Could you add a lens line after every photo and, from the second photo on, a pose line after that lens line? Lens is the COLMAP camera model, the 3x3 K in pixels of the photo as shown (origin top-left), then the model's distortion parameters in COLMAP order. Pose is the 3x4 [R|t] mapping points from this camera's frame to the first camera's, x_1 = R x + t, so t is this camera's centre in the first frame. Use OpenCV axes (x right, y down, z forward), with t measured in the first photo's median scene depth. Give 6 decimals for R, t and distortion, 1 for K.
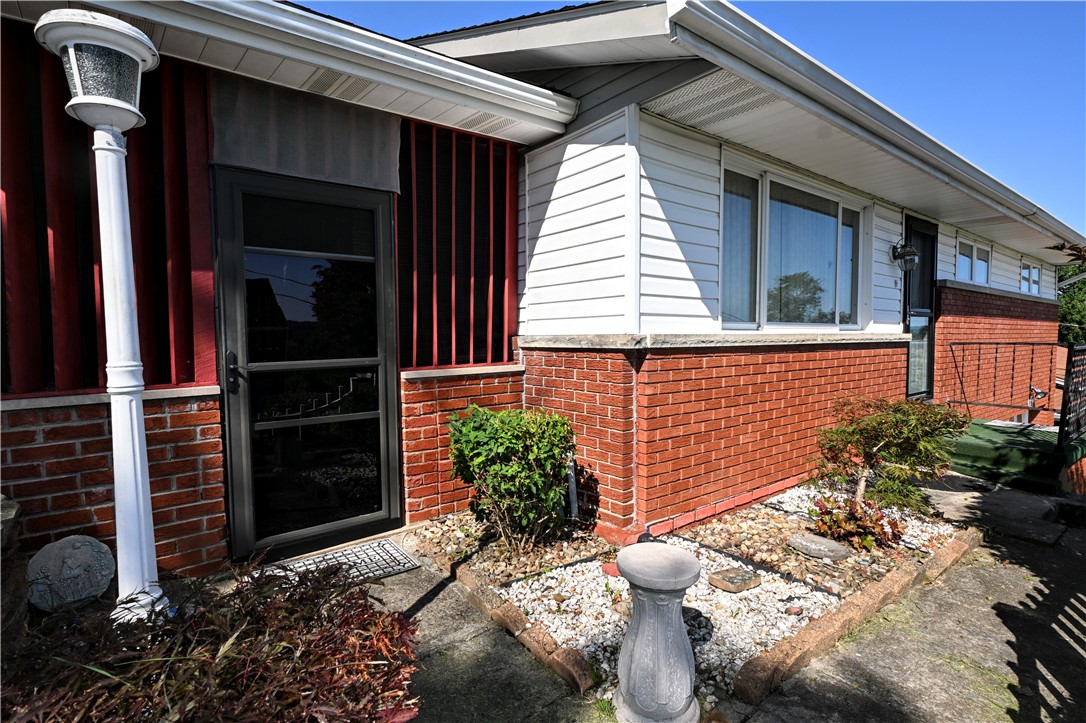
lens RADIAL K [[537.1, 0, 543.0], [0, 537.1, 361.5], [0, 0, 1]] dist [0.002418, 0.001245]
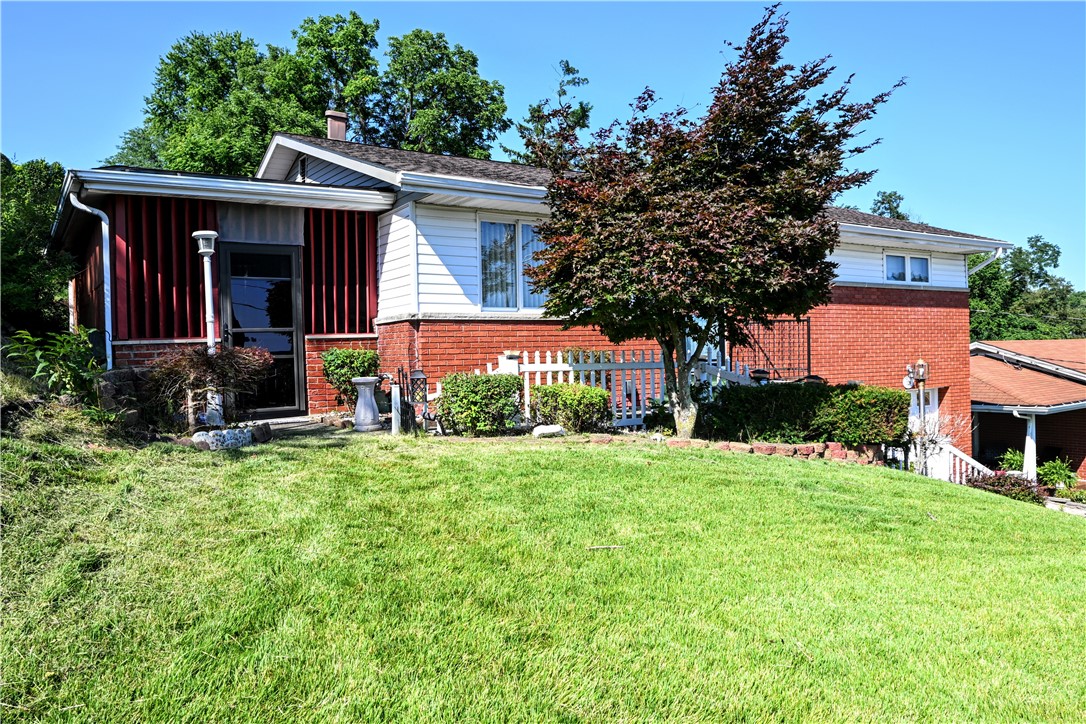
lens RADIAL K [[792.1, 0, 543.0], [0, 792.1, 362.0], [0, 0, 1]] dist [0.008357, -0.001048]
pose [[0.996012, -0.019261, -0.087118, 0.858186], [0.015628, 0.998987, -0.042191, 0.253607], [0.087842, 0.040661, 0.995304, -1.816894]]
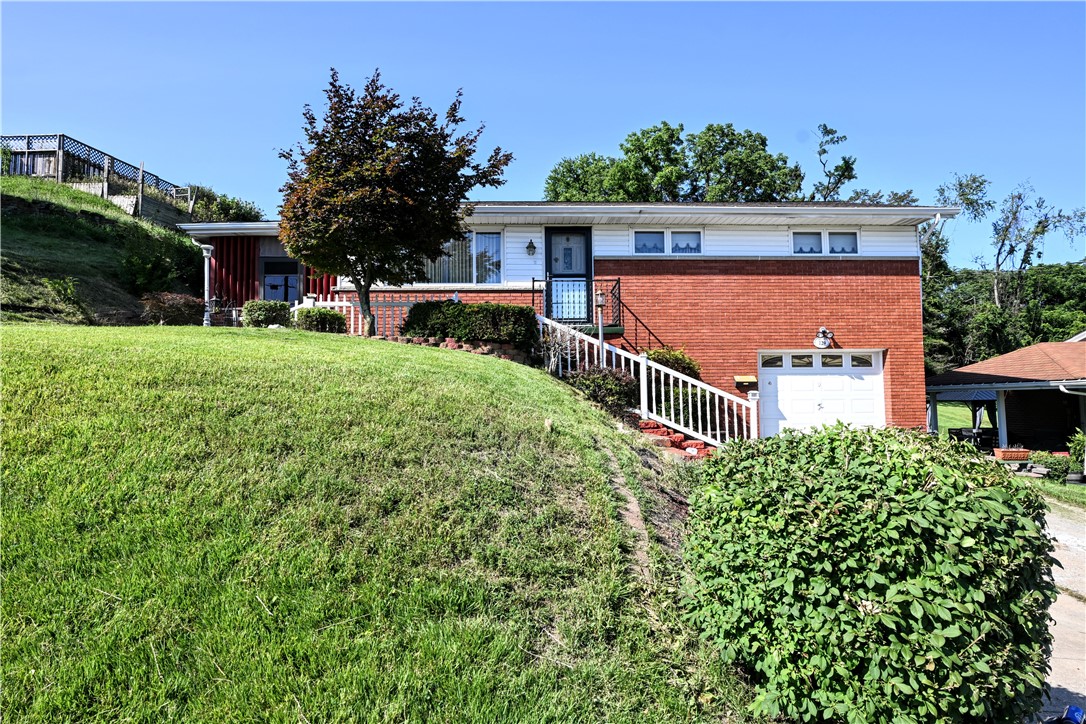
lens RADIAL K [[639.1, 0, 543.0], [0, 639.1, 362.0], [0, 0, 1]] dist [-0.005849, -0.000280]
pose [[0.818867, -0.043466, -0.572335, 3.360089], [-0.018448, 0.994621, -0.101929, 0.771450], [0.573687, 0.094025, 0.813660, -1.442093]]
